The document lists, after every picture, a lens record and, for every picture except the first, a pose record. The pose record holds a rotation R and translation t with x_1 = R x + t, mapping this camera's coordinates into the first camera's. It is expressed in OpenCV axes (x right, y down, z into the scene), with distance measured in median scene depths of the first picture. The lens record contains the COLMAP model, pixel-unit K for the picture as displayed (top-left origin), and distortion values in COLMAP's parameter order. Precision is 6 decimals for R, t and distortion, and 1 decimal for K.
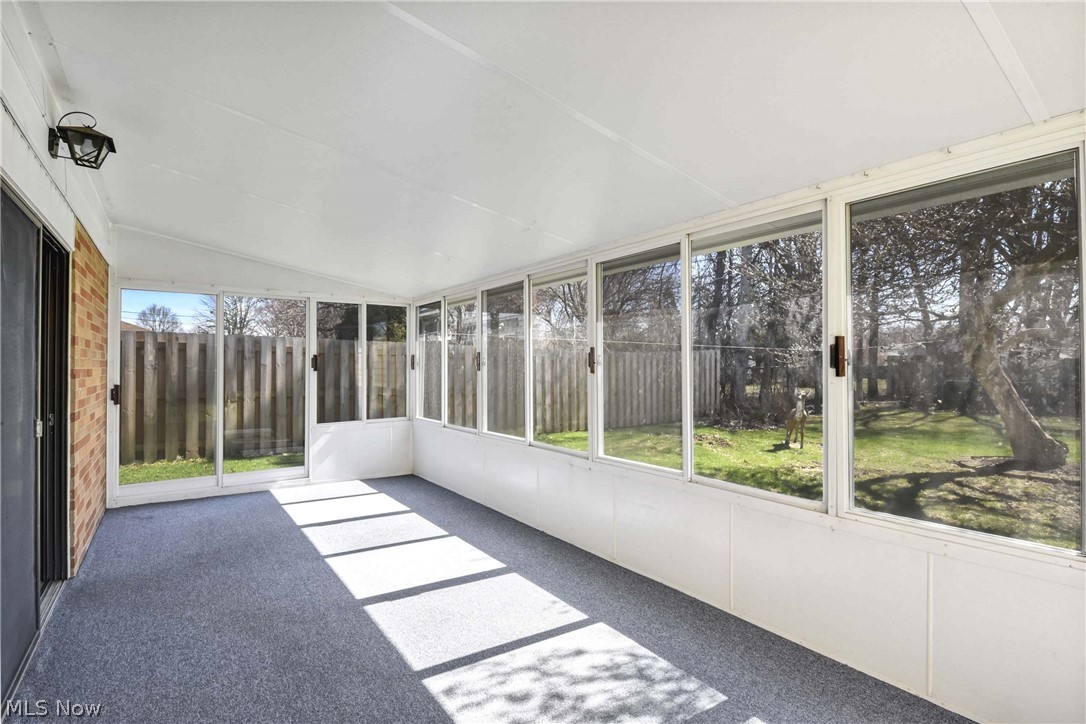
lens RADIAL K [[532.2, 0, 543.0], [0, 532.2, 362.0], [0, 0, 1]] dist [0.001344, -0.000329]
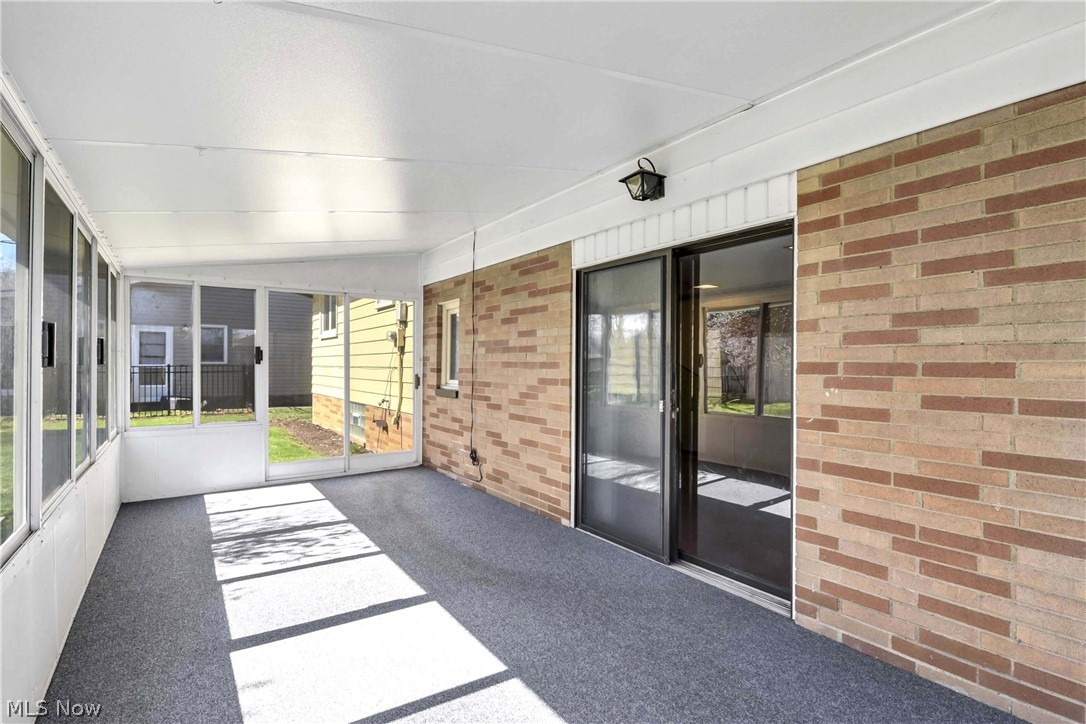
lens RADIAL K [[532.2, 0, 543.0], [0, 532.2, 362.0], [0, 0, 1]] dist [0.001344, -0.000329]
pose [[-0.999810, -0.004689, 0.018920, -0.706064], [-0.004799, 0.999972, -0.005755, 0.022594], [-0.018892, -0.005845, -0.999804, 2.469195]]
